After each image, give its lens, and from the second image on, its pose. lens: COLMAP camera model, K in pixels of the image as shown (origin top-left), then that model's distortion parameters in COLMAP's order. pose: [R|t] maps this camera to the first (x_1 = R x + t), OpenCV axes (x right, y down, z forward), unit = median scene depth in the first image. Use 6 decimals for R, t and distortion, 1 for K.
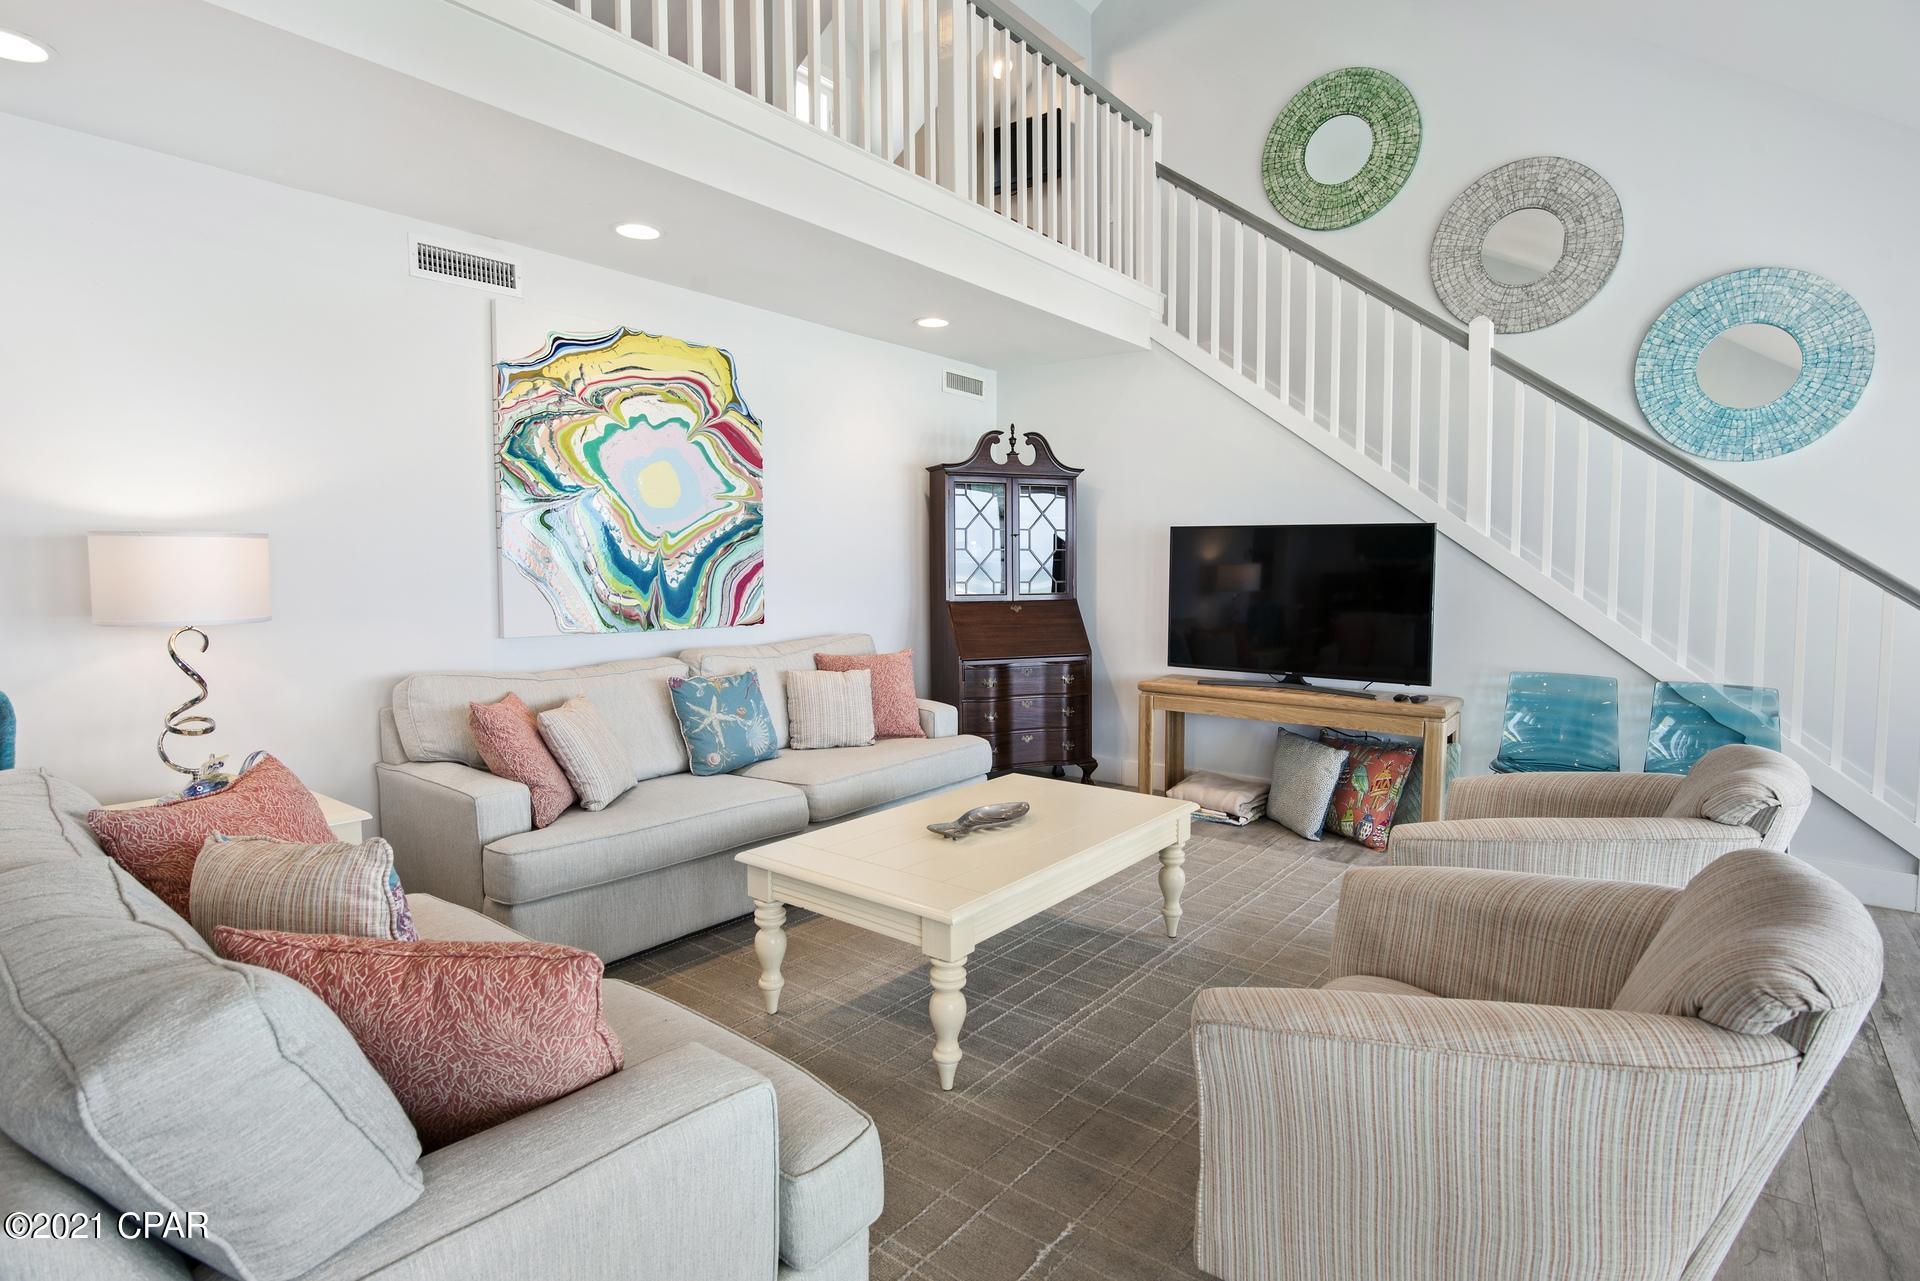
lens RADIAL K [[986.2, 0, 1029.1], [0, 986.2, 637.1], [0, 0, 1]] dist [-0.019981, -0.000926]
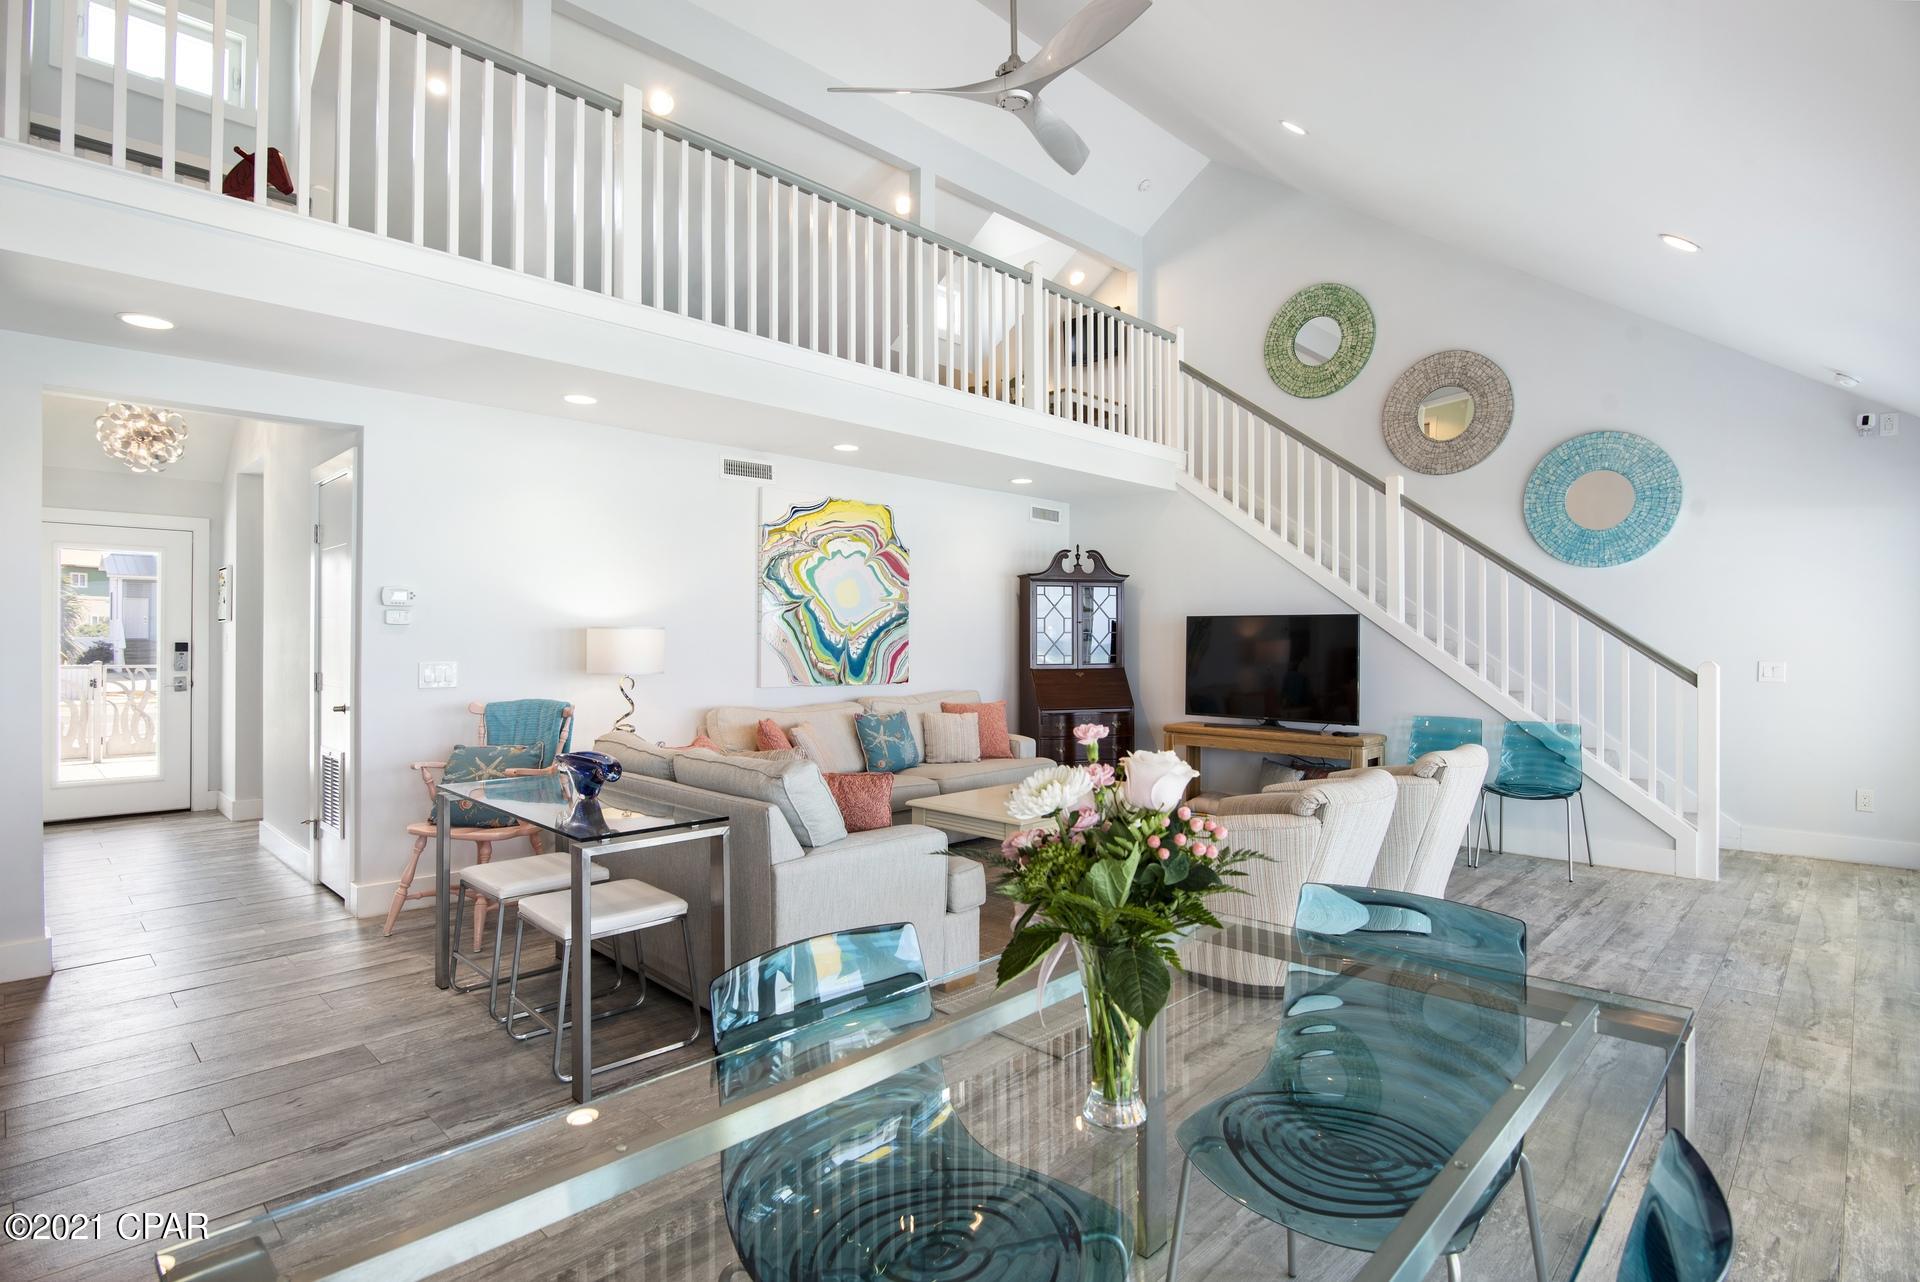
lens RADIAL K [[955.5, 0, 1016.6], [0, 955.5, 640.2], [0, 0, 1]] dist [0.000345, 0.000206]
pose [[0.993337, -0.001967, -0.115230, 0.065831], [-0.006848, 0.997080, -0.076051, 0.033140], [0.115043, 0.076333, 0.990423, -0.447902]]
